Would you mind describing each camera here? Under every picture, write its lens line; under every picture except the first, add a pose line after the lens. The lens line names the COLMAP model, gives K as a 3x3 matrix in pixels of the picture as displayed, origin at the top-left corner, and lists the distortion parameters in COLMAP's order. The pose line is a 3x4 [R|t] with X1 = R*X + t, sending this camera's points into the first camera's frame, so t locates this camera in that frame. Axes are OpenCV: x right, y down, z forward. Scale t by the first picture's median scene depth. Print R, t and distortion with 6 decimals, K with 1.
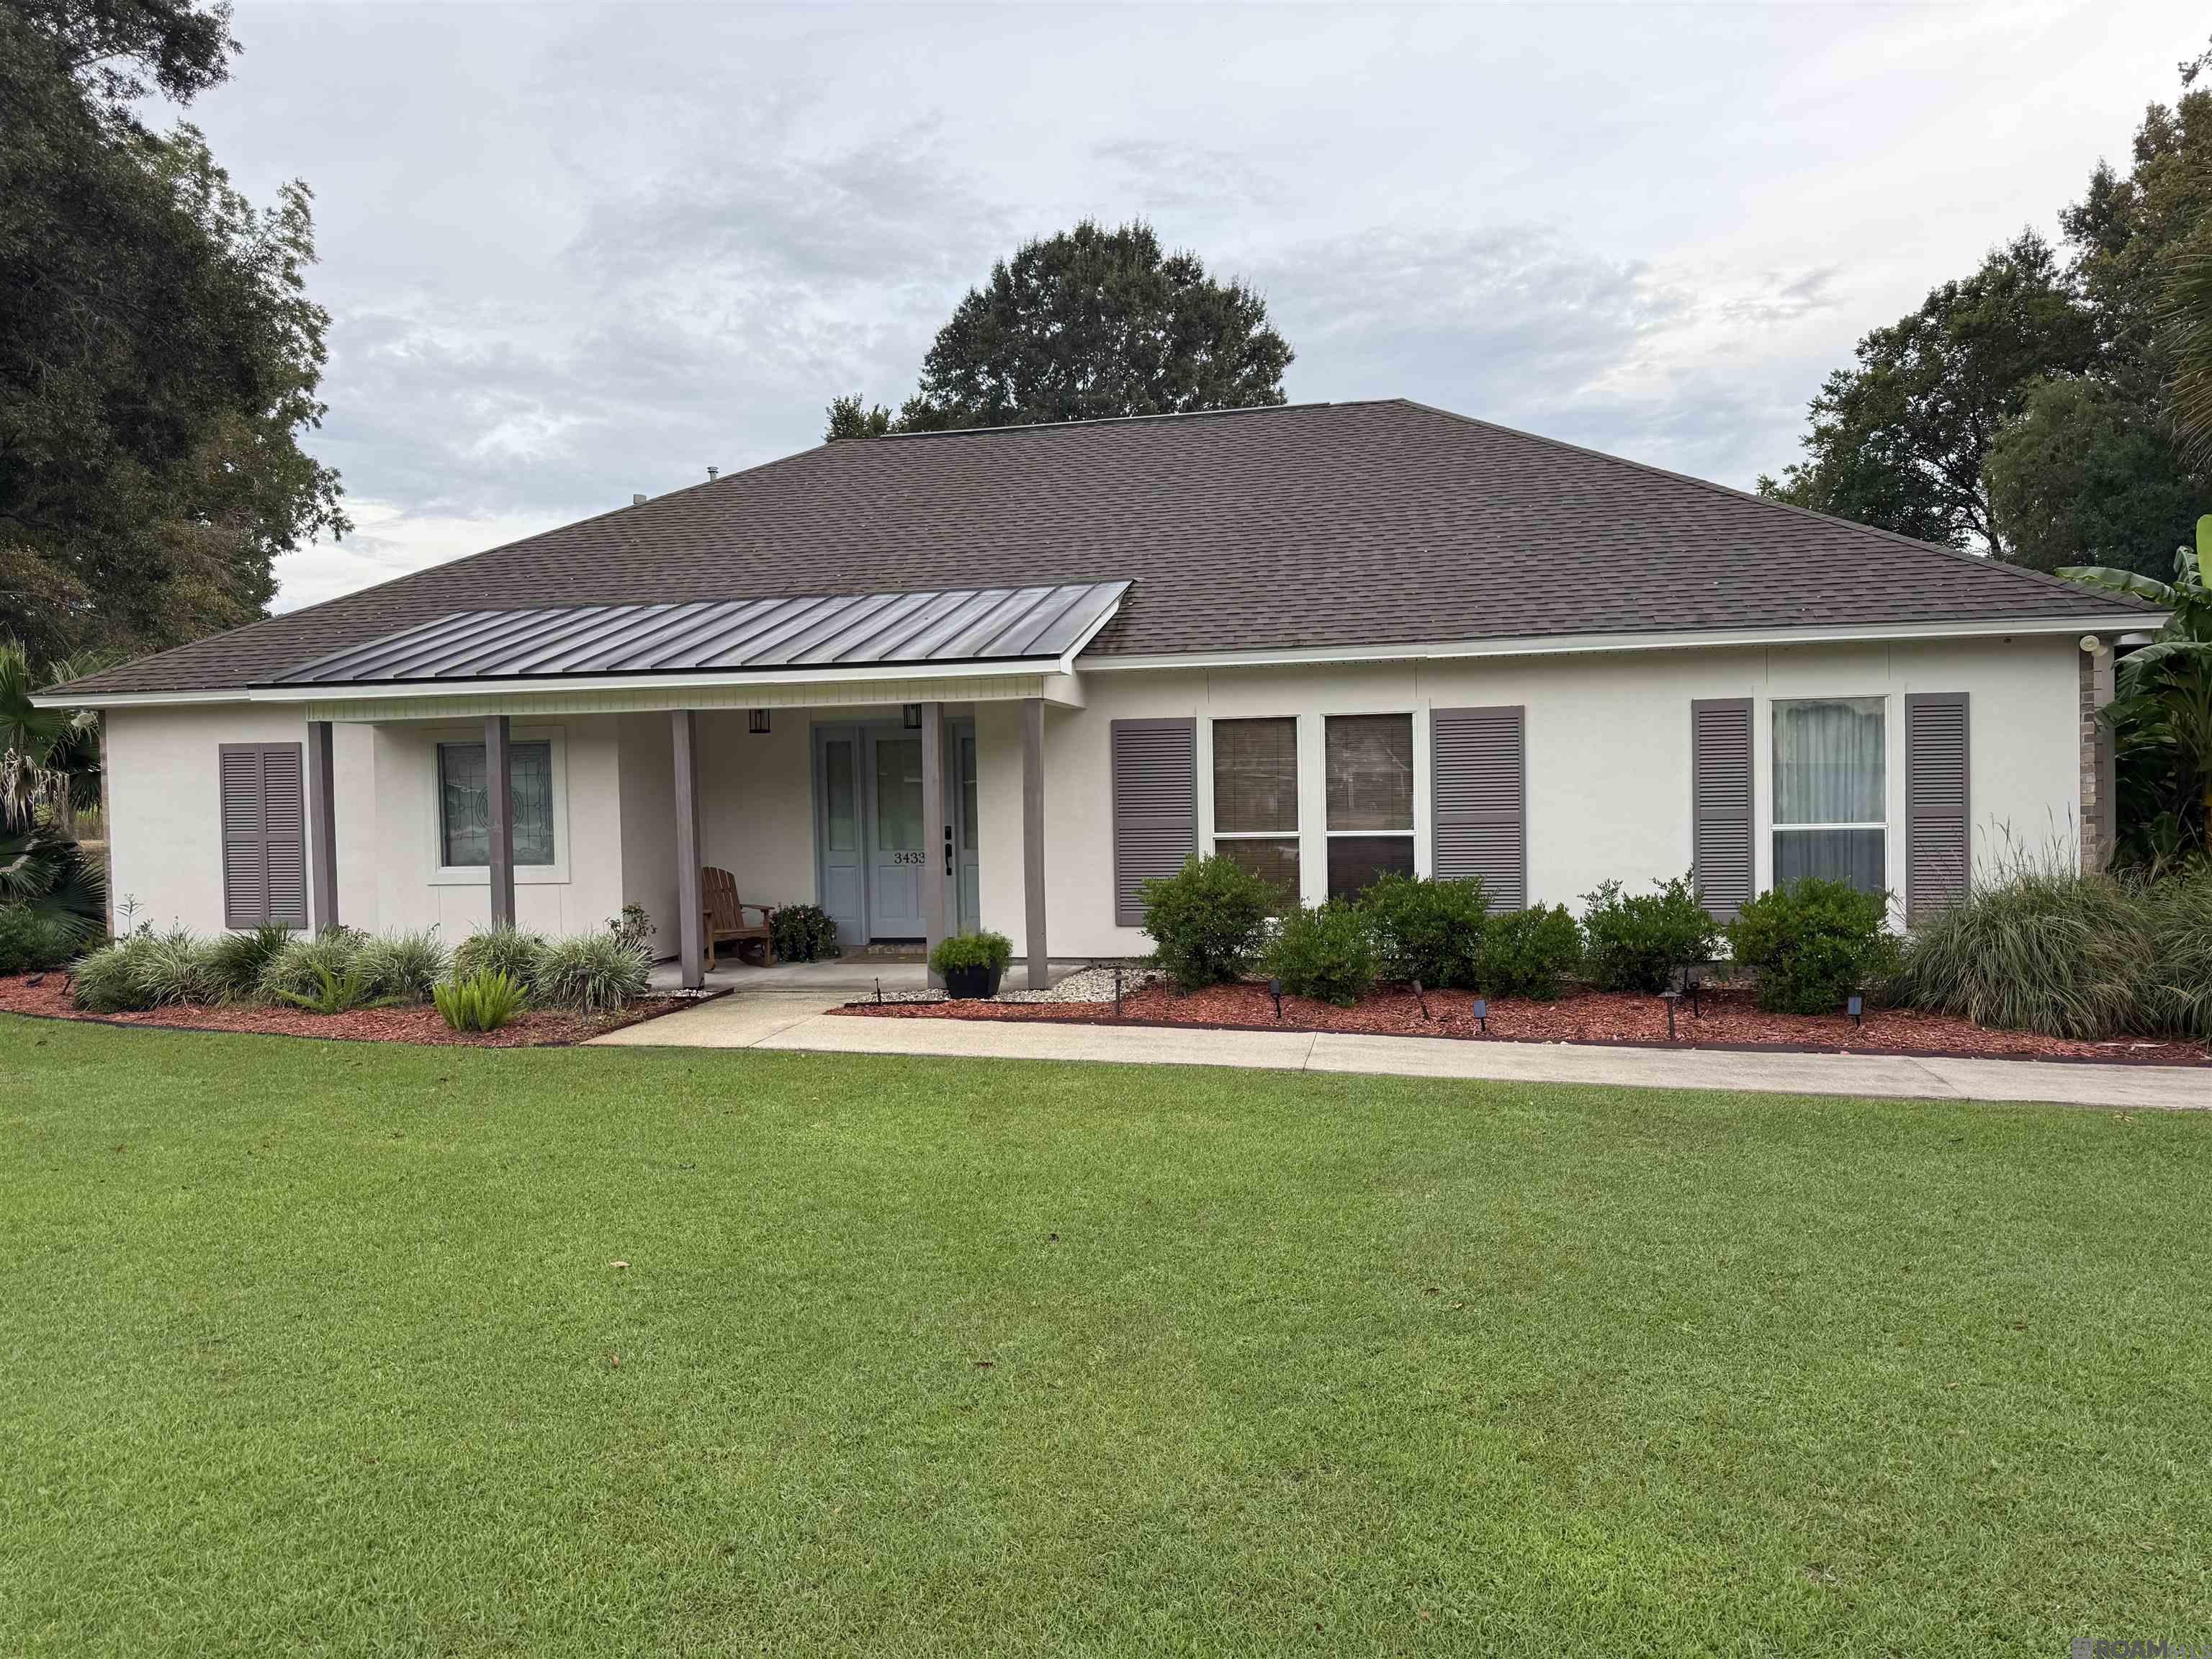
lens RADIAL K [[1581.5, 0, 1056.5], [0, 1581.5, 835.6], [0, 0, 1]] dist [0.108216, -0.140404]
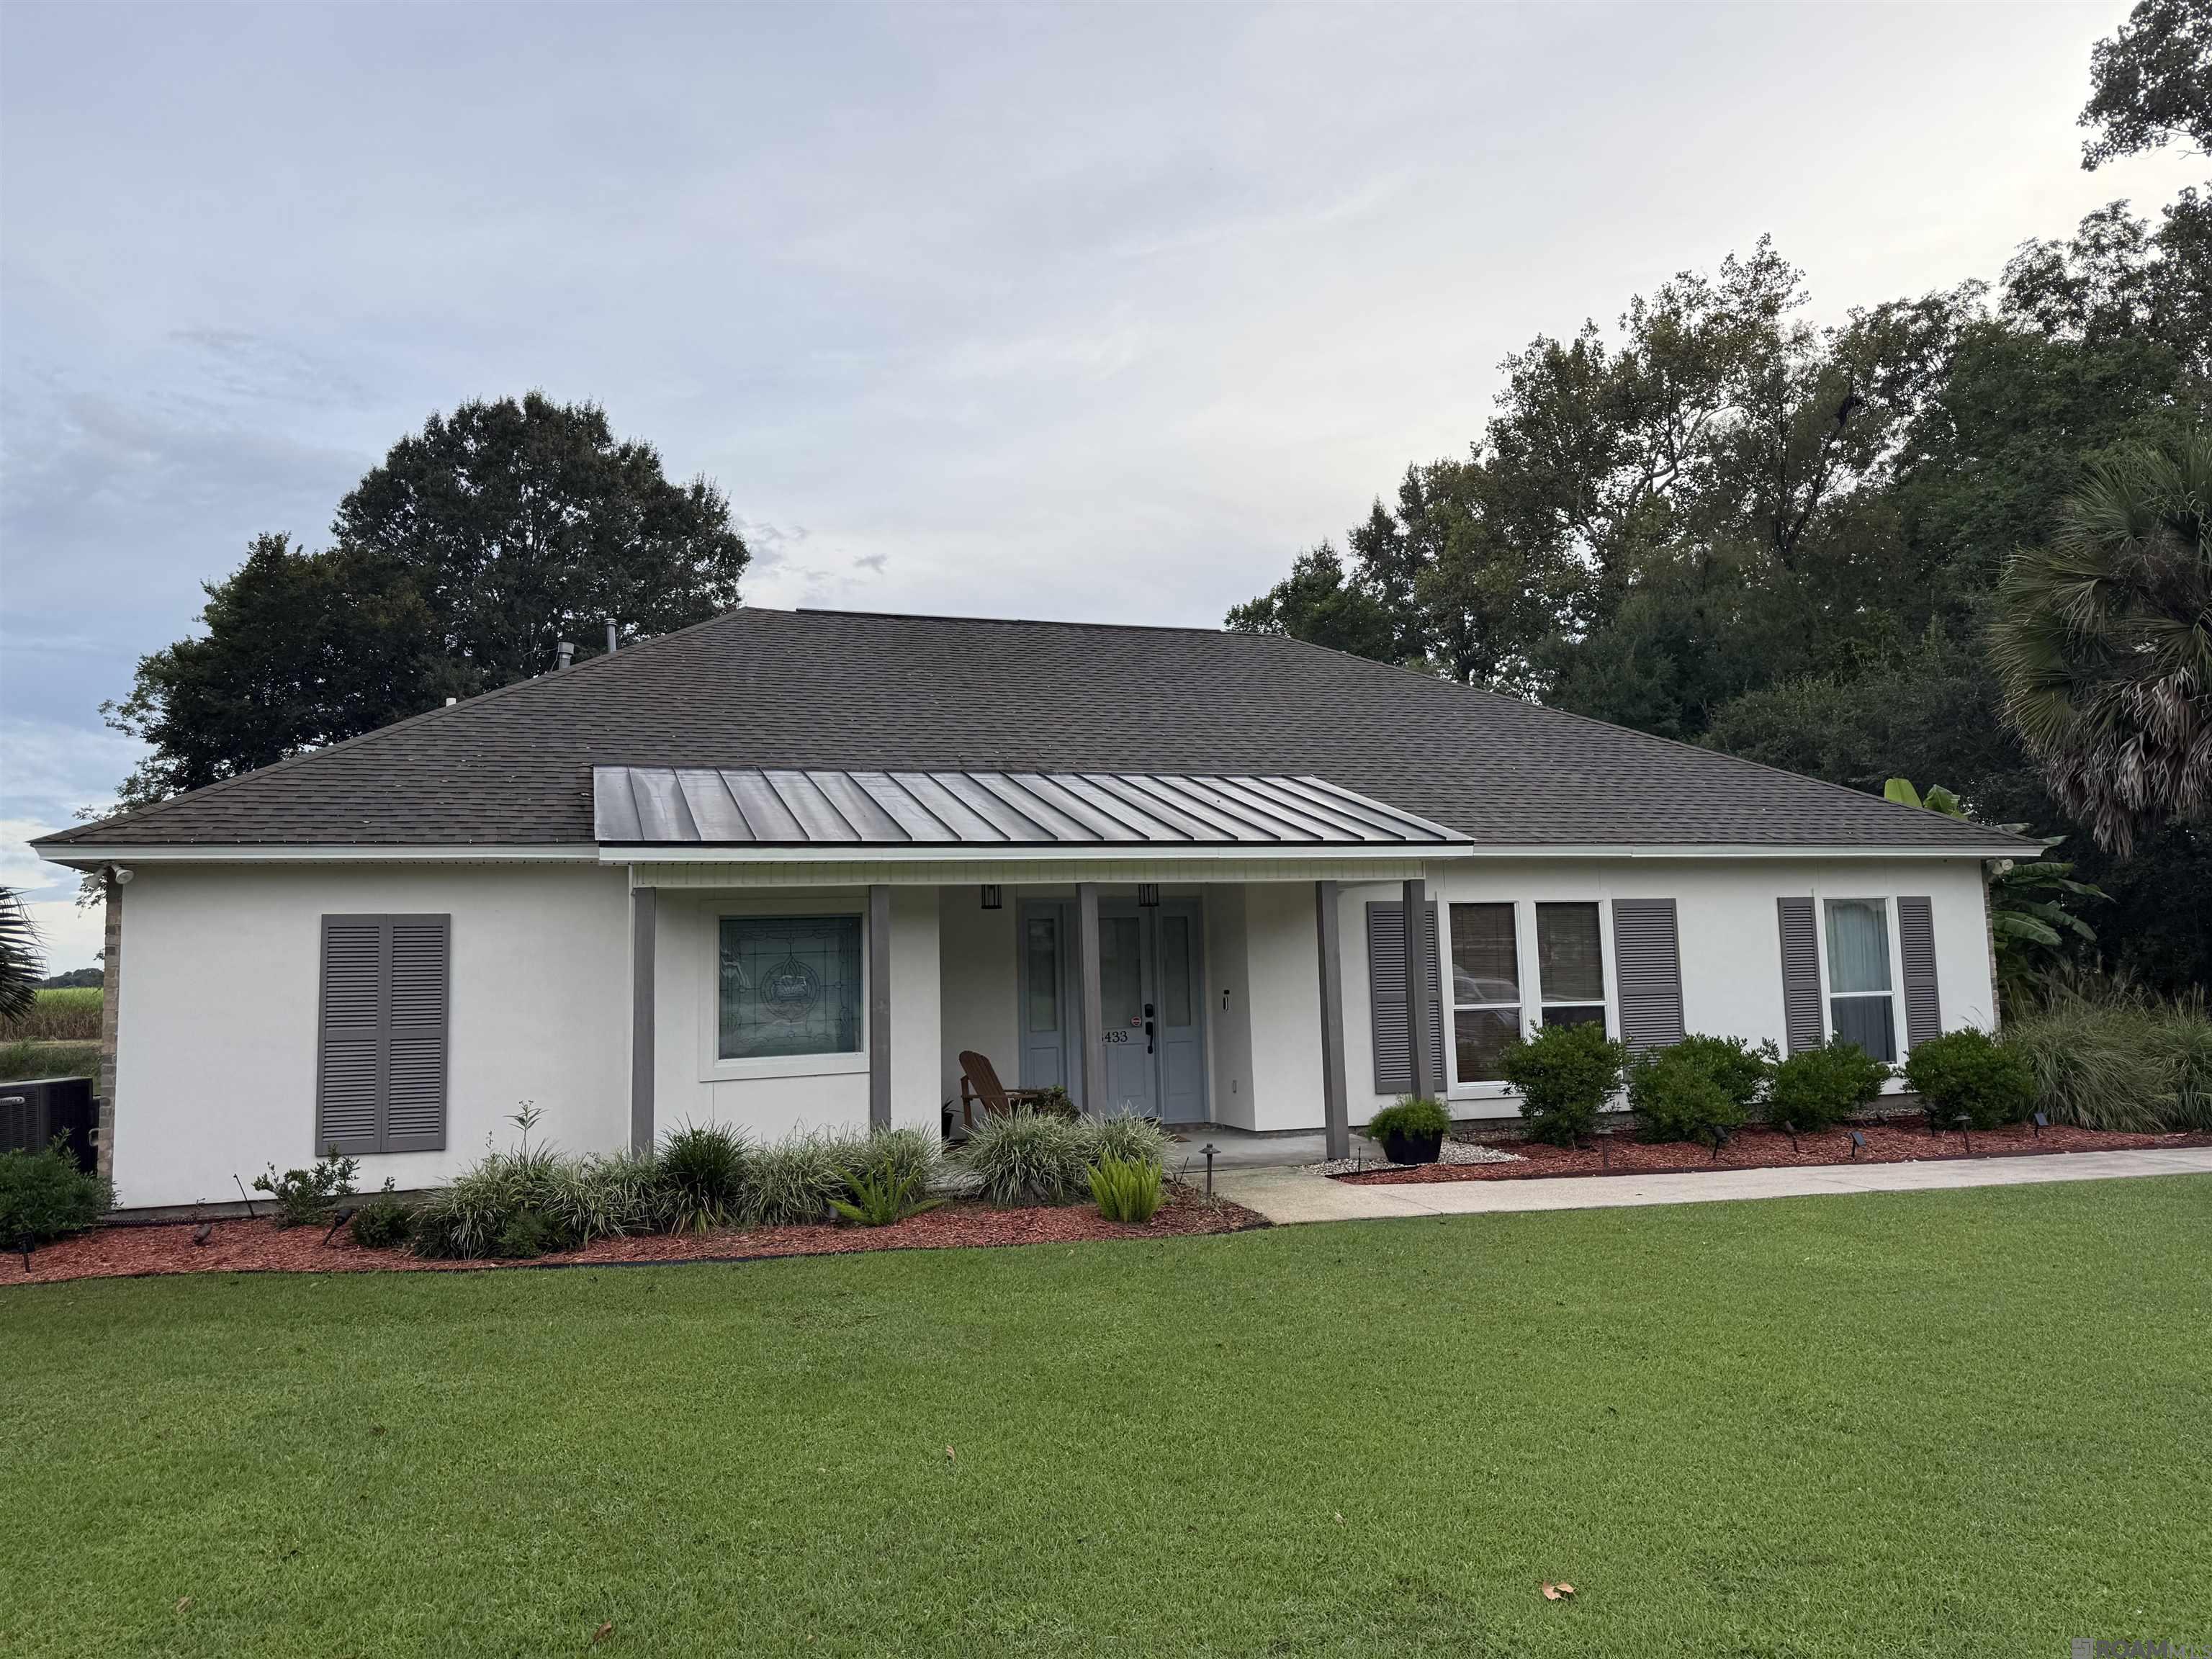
lens RADIAL K [[1618.0, 0, 1117.2], [0, 1618.0, 832.4], [0, 0, 1]] dist [0.068006, -0.108661]
pose [[0.849675, 0.045176, 0.525369, -0.663153], [0.025075, 0.991734, -0.125833, 0.013865], [-0.526711, 0.120091, 0.841519, 0.148084]]
